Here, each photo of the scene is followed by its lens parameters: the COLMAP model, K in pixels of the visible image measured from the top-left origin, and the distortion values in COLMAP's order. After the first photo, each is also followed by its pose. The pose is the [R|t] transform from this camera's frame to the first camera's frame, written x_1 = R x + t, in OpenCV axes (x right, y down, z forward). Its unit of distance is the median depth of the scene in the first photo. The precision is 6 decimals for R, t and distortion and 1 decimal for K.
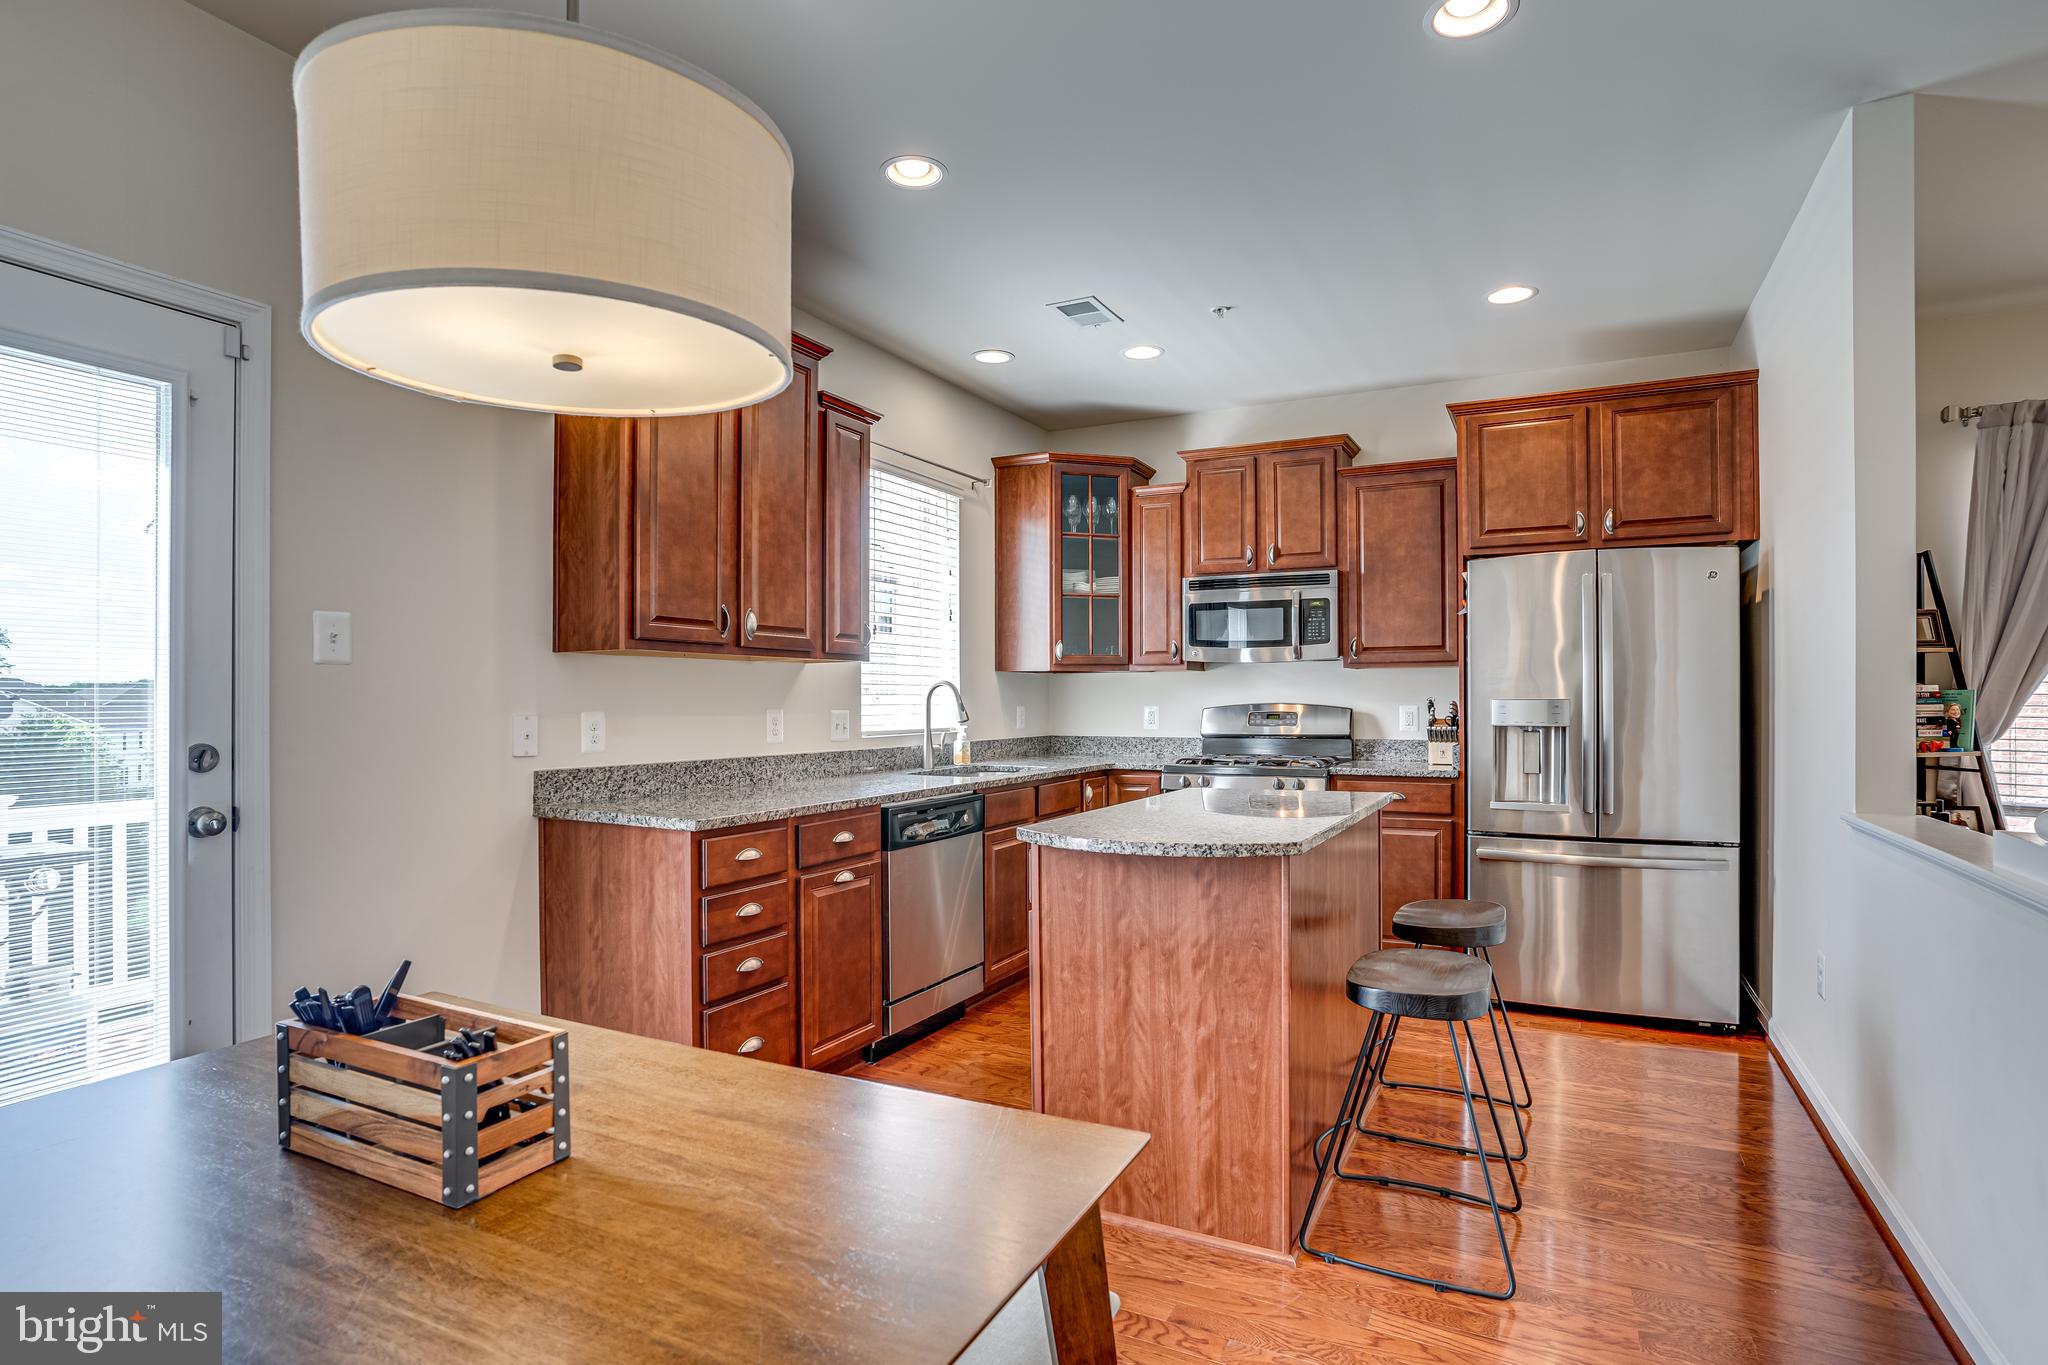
lens RADIAL K [[1069.7, 0, 1086.2], [0, 1069.7, 689.1], [0, 0, 1]] dist [-0.029424, -0.000552]
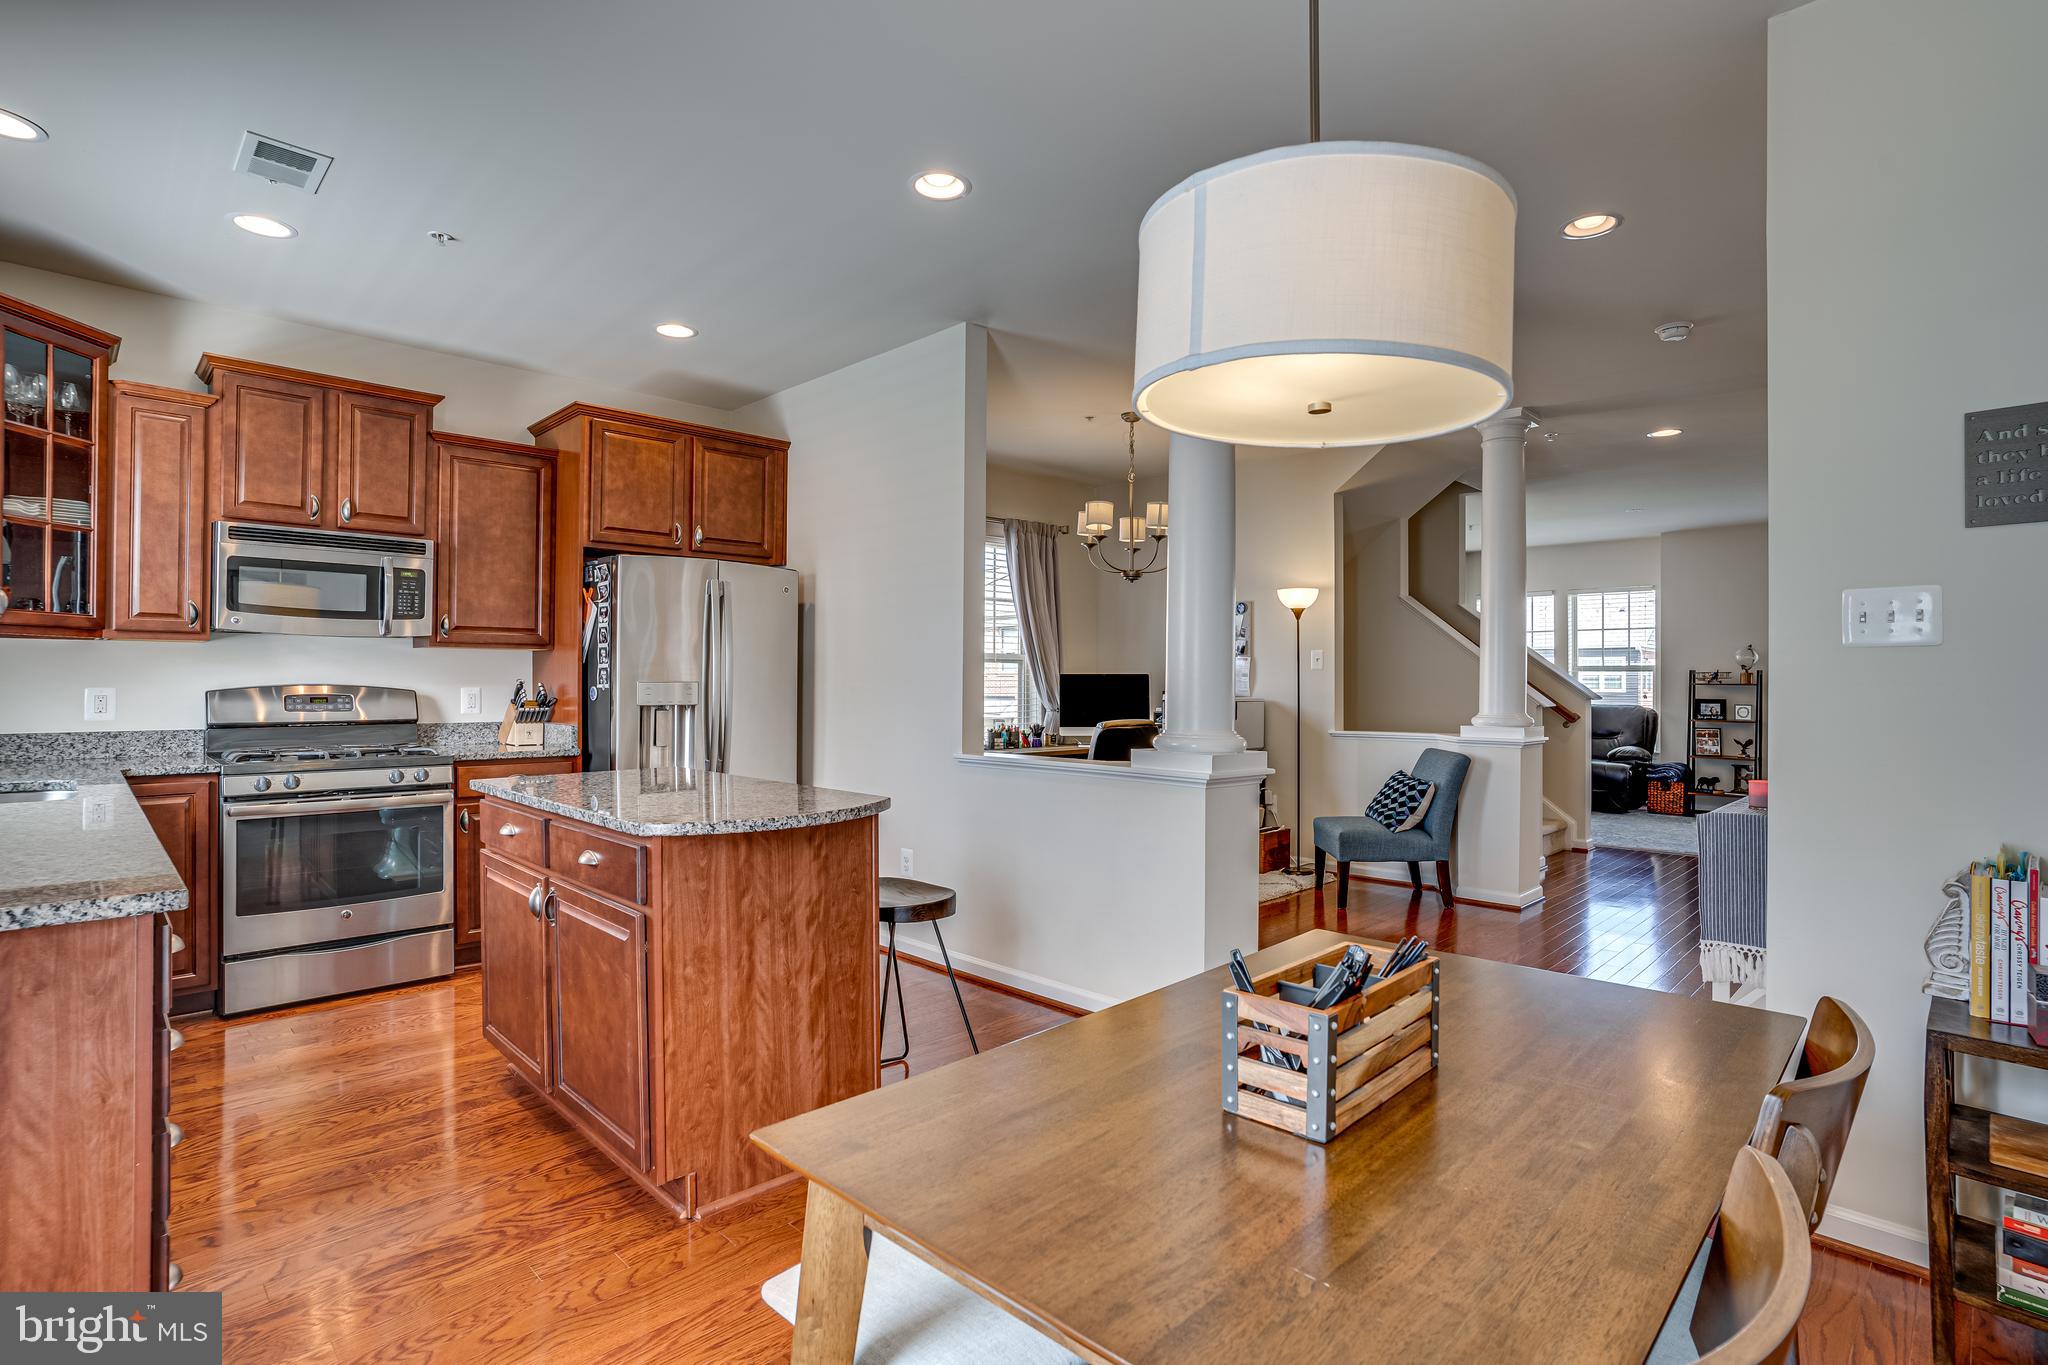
lens RADIAL K [[984.3, 0, 1037.4], [0, 984.3, 676.3], [0, 0, 1]] dist [0.012369, 0.000247]
pose [[0.355689, 0.009211, 0.934559, -0.433745], [-0.013327, 0.999900, -0.004783, 0.003344], [-0.934509, -0.010753, 0.355776, 0.236192]]
